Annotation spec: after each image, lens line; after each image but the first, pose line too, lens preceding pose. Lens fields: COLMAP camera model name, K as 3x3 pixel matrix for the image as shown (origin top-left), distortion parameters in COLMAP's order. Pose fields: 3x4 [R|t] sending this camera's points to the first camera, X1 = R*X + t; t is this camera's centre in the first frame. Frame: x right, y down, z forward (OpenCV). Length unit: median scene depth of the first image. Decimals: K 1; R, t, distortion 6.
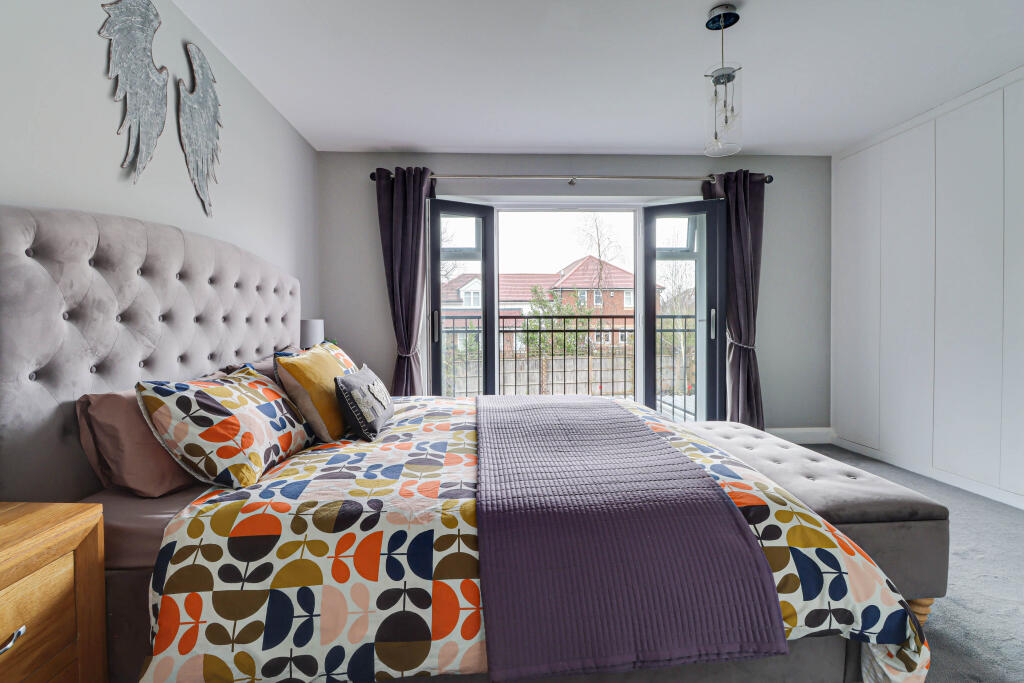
lens RADIAL K [[483.0, 0, 512.0], [0, 483.0, 341.5], [0, 0, 1]] dist [-0.004133, -0.000438]
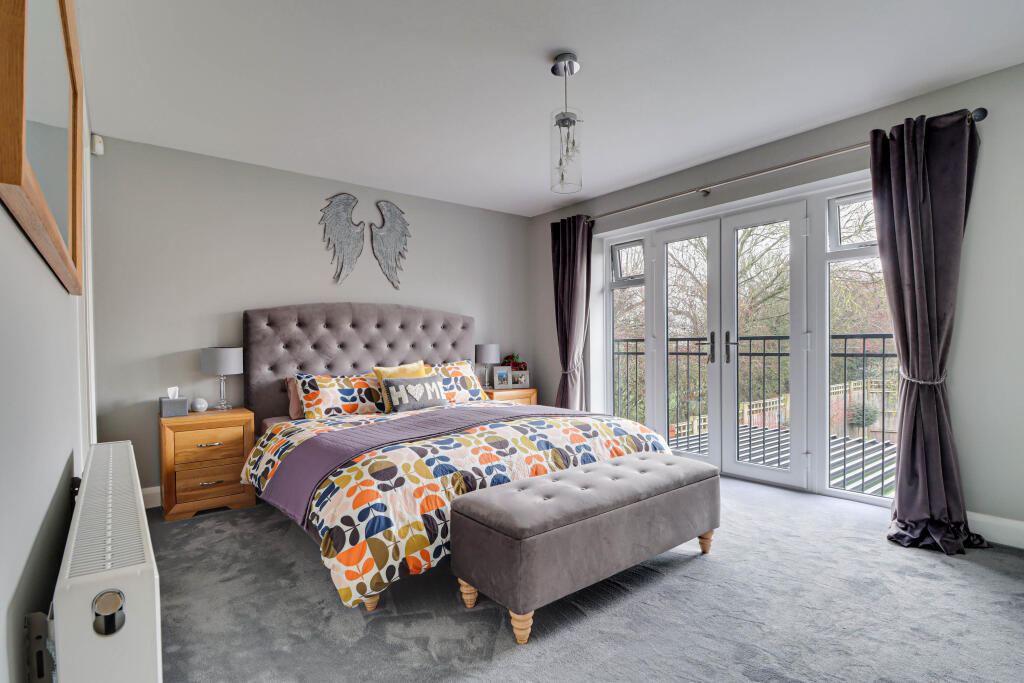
lens RADIAL K [[520.1, 0, 510.1], [0, 520.1, 362.5], [0, 0, 1]] dist [-0.000291, -0.000106]
pose [[0.573125, 0.024145, -0.819112, 1.421319], [-0.023201, 0.999643, 0.013233, -0.022132], [0.819139, 0.011420, 0.573481, 0.258312]]
